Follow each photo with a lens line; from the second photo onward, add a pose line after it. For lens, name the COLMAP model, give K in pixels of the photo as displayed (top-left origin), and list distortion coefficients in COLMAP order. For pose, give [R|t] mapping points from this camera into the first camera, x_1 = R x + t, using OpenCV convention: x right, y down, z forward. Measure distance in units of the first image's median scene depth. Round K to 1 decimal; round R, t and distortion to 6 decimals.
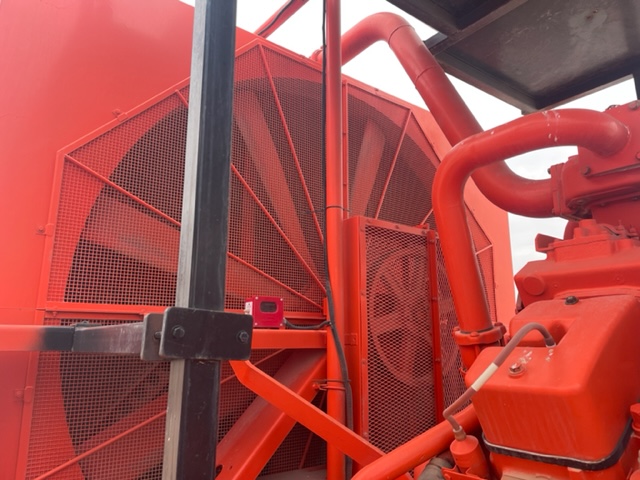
lens RADIAL K [[486.6, 0, 328.7], [0, 486.6, 235.1], [0, 0, 1]] dist [0.080427, -0.107934]
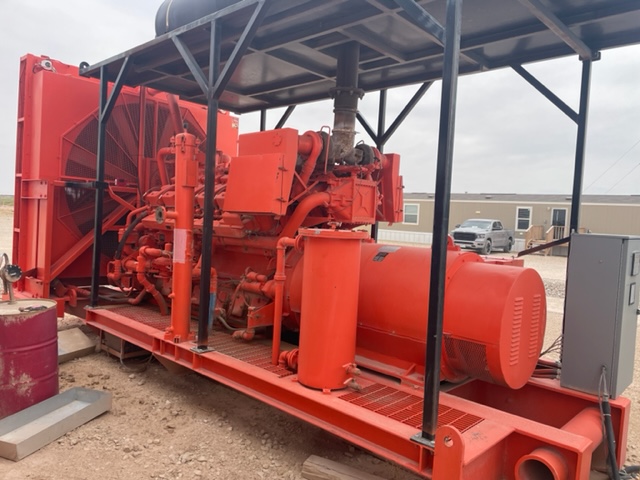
lens RADIAL K [[486.6, 0, 325.7], [0, 486.6, 237.9], [0, 0, 1]] dist [0.080427, -0.107934]
pose [[0.985791, 0.055782, 0.158441, 0.995779], [-0.094065, 0.964802, 0.245580, -0.596172], [-0.139165, -0.256994, 0.956340, -3.462642]]
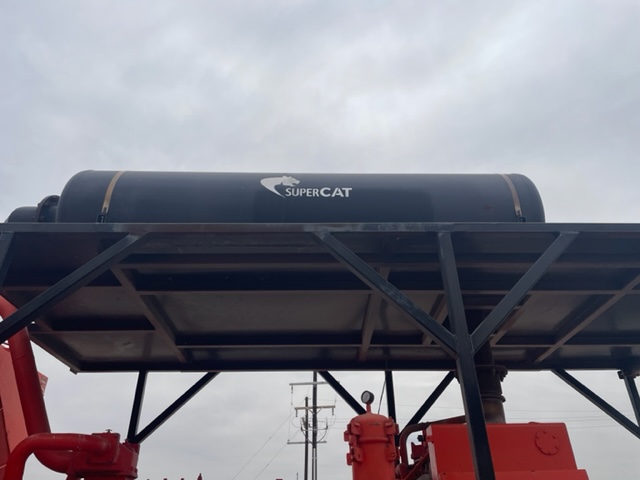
lens RADIAL K [[486.6, 0, 329.5], [0, 486.6, 230.7], [0, 0, 1]] dist [0.080427, -0.107934]
pose [[0.595935, 0.429529, 0.678503, -0.659589], [-0.163375, 0.892105, -0.421256, -0.250959], [-0.786238, 0.140191, 0.601811, -1.127130]]
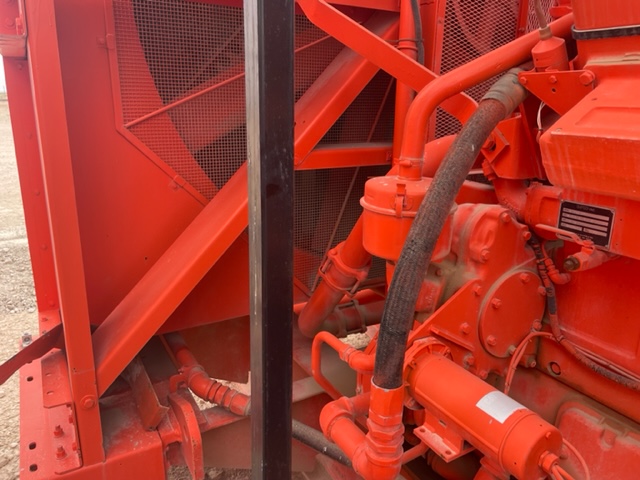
lens RADIAL K [[486.6, 0, 321.7], [0, 486.6, 231.8], [0, 0, 1]] dist [0.080427, -0.107934]
pose [[0.990165, 0.051449, -0.130103, -0.009545], [0.014441, 0.887376, 0.460820, 0.205742], [0.139159, -0.458166, 0.877906, -0.039437]]
